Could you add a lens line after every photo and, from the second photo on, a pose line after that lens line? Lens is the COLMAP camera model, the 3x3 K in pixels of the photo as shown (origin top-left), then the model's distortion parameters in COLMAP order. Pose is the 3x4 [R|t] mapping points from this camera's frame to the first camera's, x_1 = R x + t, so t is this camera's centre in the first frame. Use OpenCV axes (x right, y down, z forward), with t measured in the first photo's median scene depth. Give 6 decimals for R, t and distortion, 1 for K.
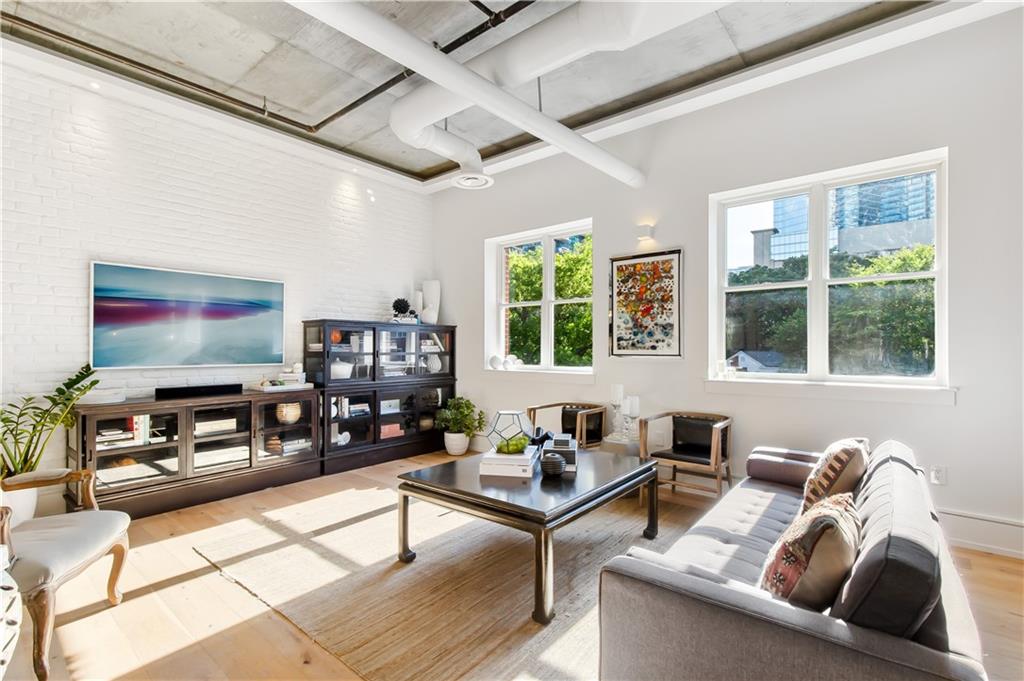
lens RADIAL K [[473.4, 0, 517.0], [0, 473.4, 344.3], [0, 0, 1]] dist [0.007503, -0.002676]
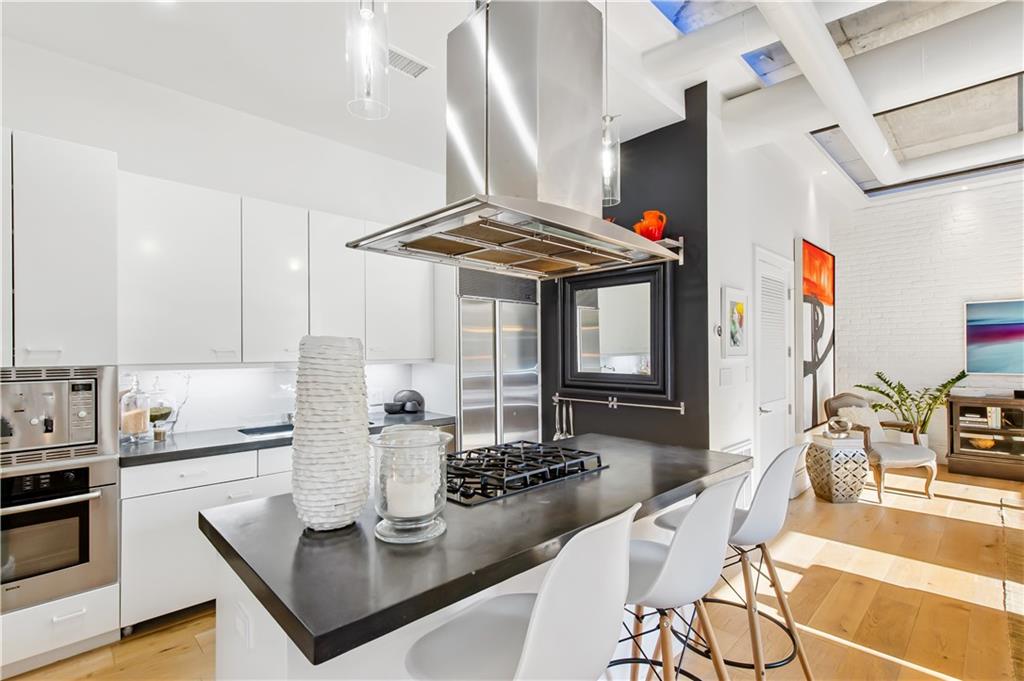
lens RADIAL K [[473.4, 0, 516.6], [0, 473.4, 352.0], [0, 0, 1]] dist [0.007503, -0.002676]
pose [[-0.105136, 0.001158, -0.994457, 0.625937], [0.015479, 0.999880, -0.000472, -0.031396], [0.994337, -0.015443, -0.105141, -0.219540]]
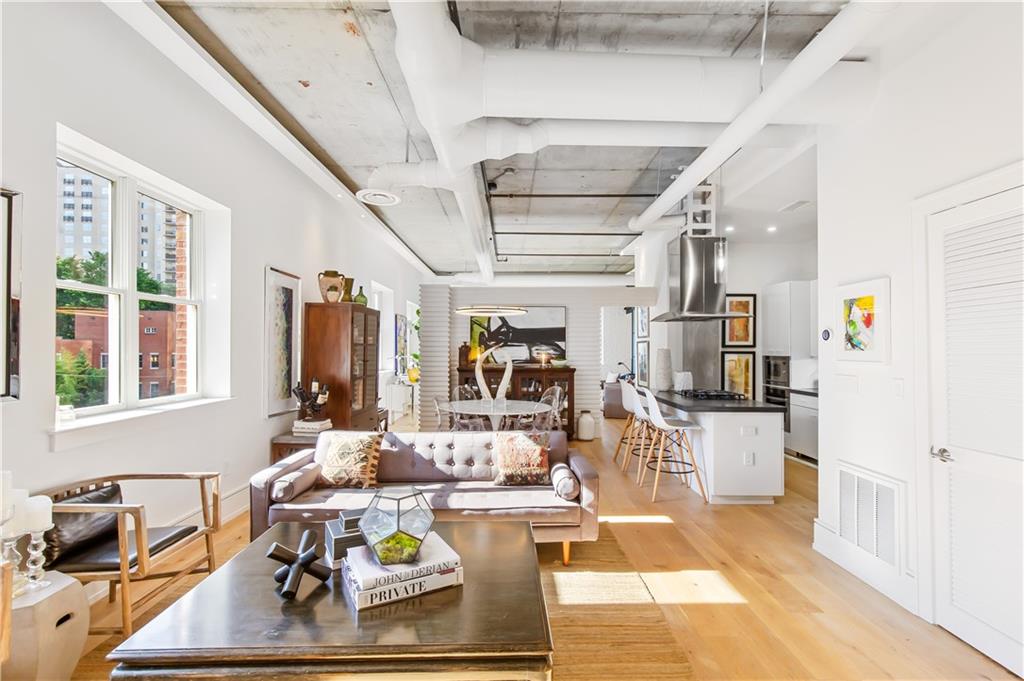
lens RADIAL K [[473.4, 0, 510.5], [0, 473.4, 342.0], [0, 0, 1]] dist [0.007503, -0.002676]
pose [[-0.639444, 0.012344, 0.768738, -0.384465], [-0.007848, 0.999714, -0.022581, -0.028180], [-0.768797, -0.020472, -0.639165, 0.852024]]
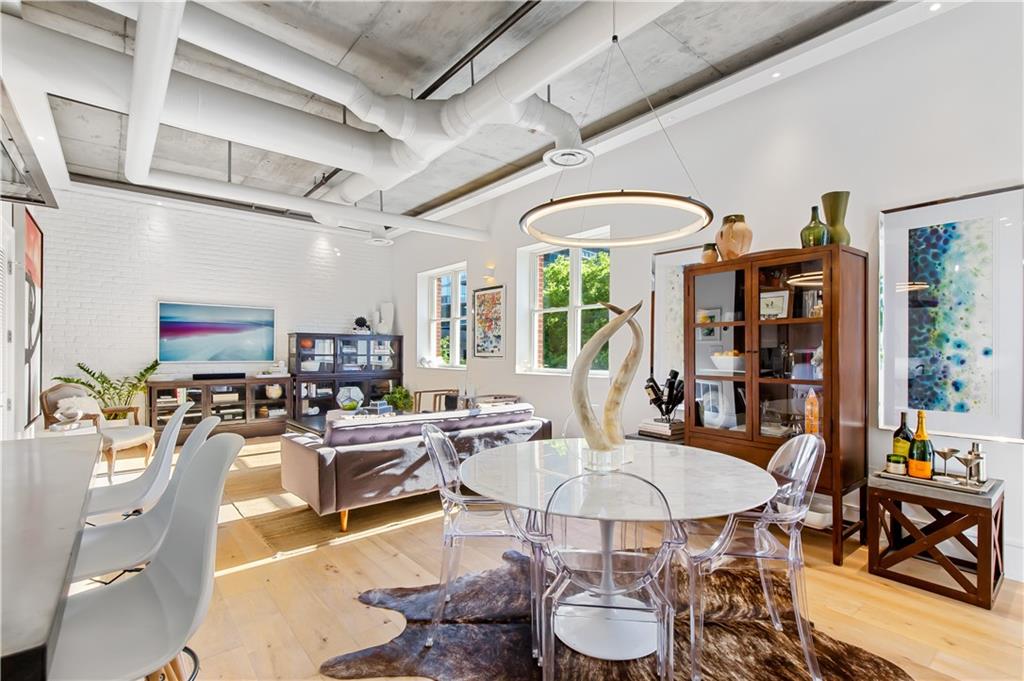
lens RADIAL K [[473.4, 0, 513.2], [0, 473.4, 348.7], [0, 0, 1]] dist [0.007503, -0.002676]
pose [[0.983171, 0.003457, -0.182656, 0.597310], [-0.002810, 0.999989, 0.003801, -0.007684], [0.182667, -0.003223, 0.983170, -0.411097]]
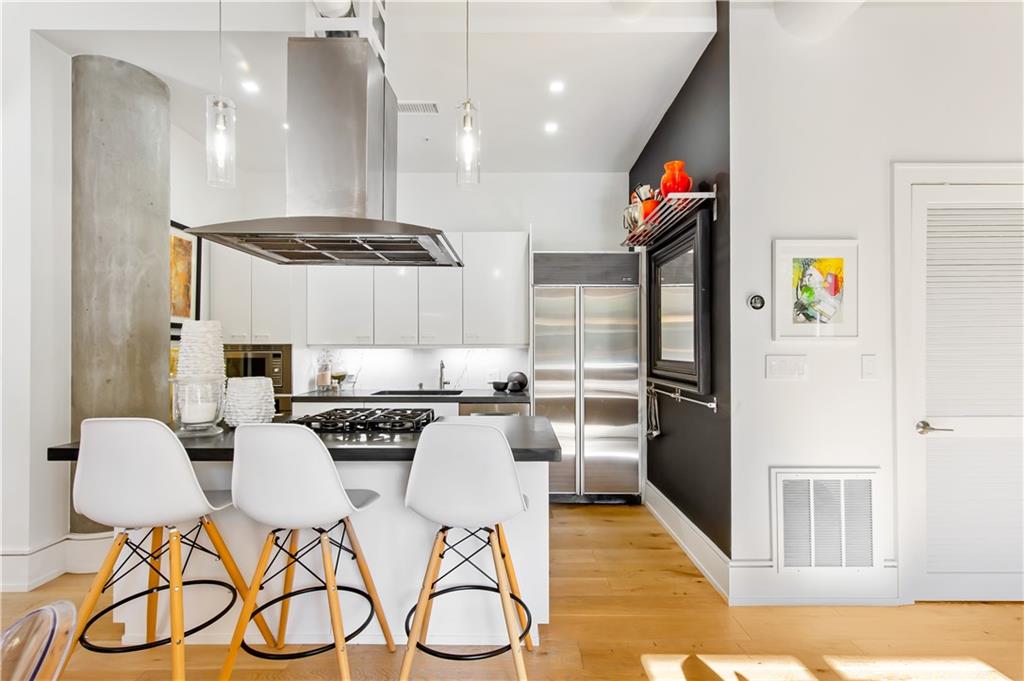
lens RADIAL K [[473.4, 0, 516.8], [0, 473.4, 346.9], [0, 0, 1]] dist [0.007503, -0.002676]
pose [[-0.768539, -0.002226, -0.639799, 0.413466], [0.008035, 0.999882, -0.013131, -0.004388], [0.639753, -0.015232, -0.768430, 0.250944]]
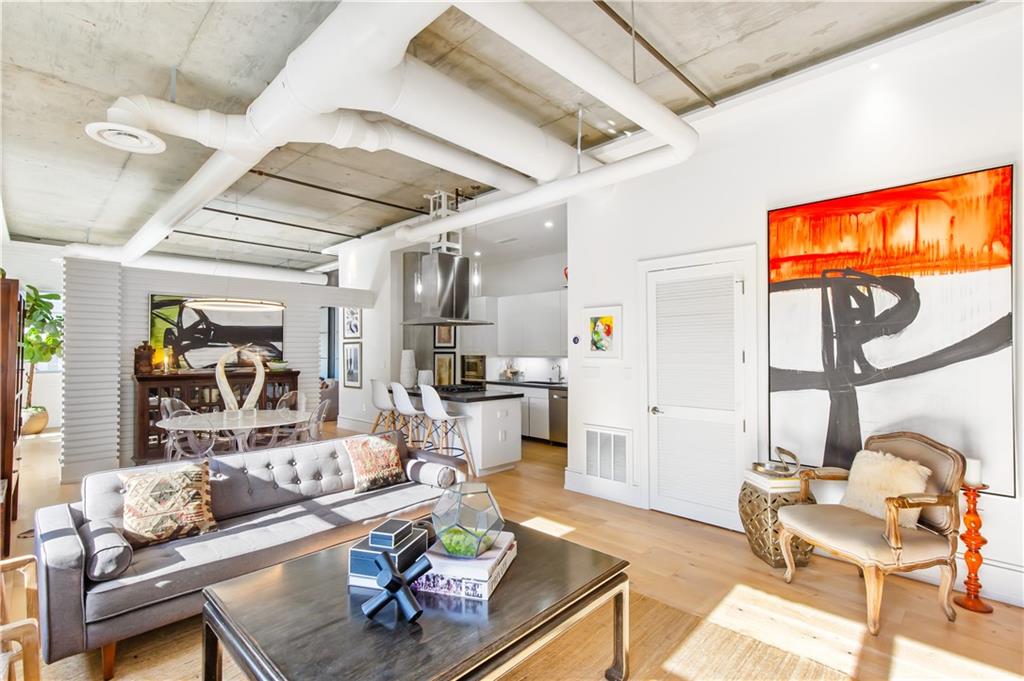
lens RADIAL K [[473.4, 0, 515.3], [0, 473.4, 342.5], [0, 0, 1]] dist [0.007503, -0.002676]
pose [[-0.996749, 0.003349, 0.080496, -0.084054], [0.001262, 0.999662, -0.025962, -0.026664], [-0.080556, -0.025776, -0.996417, 1.087074]]
